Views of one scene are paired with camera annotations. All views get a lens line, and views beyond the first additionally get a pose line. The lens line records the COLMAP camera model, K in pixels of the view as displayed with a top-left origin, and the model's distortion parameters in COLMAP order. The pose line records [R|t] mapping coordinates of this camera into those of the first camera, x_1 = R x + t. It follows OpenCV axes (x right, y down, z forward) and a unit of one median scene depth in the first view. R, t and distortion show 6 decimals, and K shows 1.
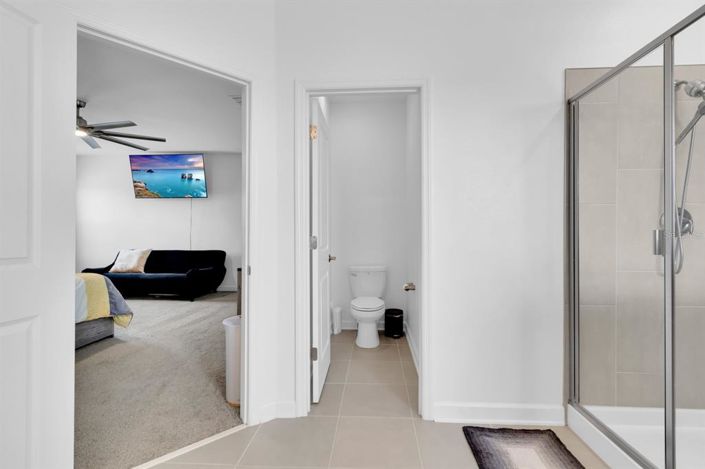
lens RADIAL K [[328.1, 0, 357.6], [0, 328.1, 234.3], [0, 0, 1]] dist [-0.001281, -0.000209]
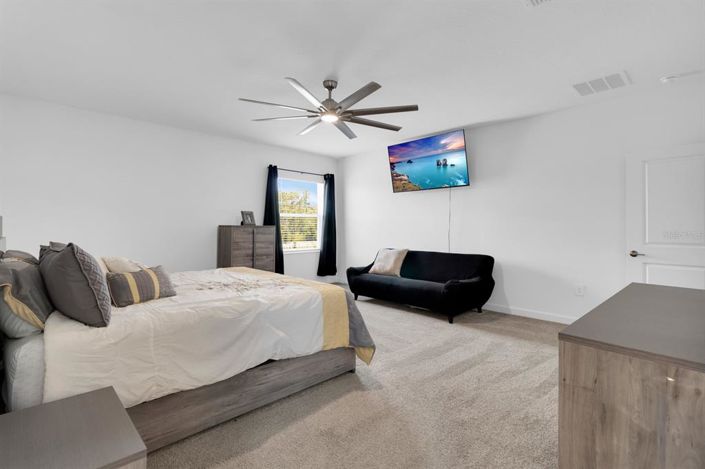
lens RADIAL K [[328.1, 0, 357.6], [0, 328.1, 234.3], [0, 0, 1]] dist [-0.001281, -0.000209]
pose [[0.738421, 0.008781, -0.674282, -0.142718], [0.003020, 0.999862, 0.016328, -0.010263], [0.674333, -0.014094, 0.738293, 0.274886]]
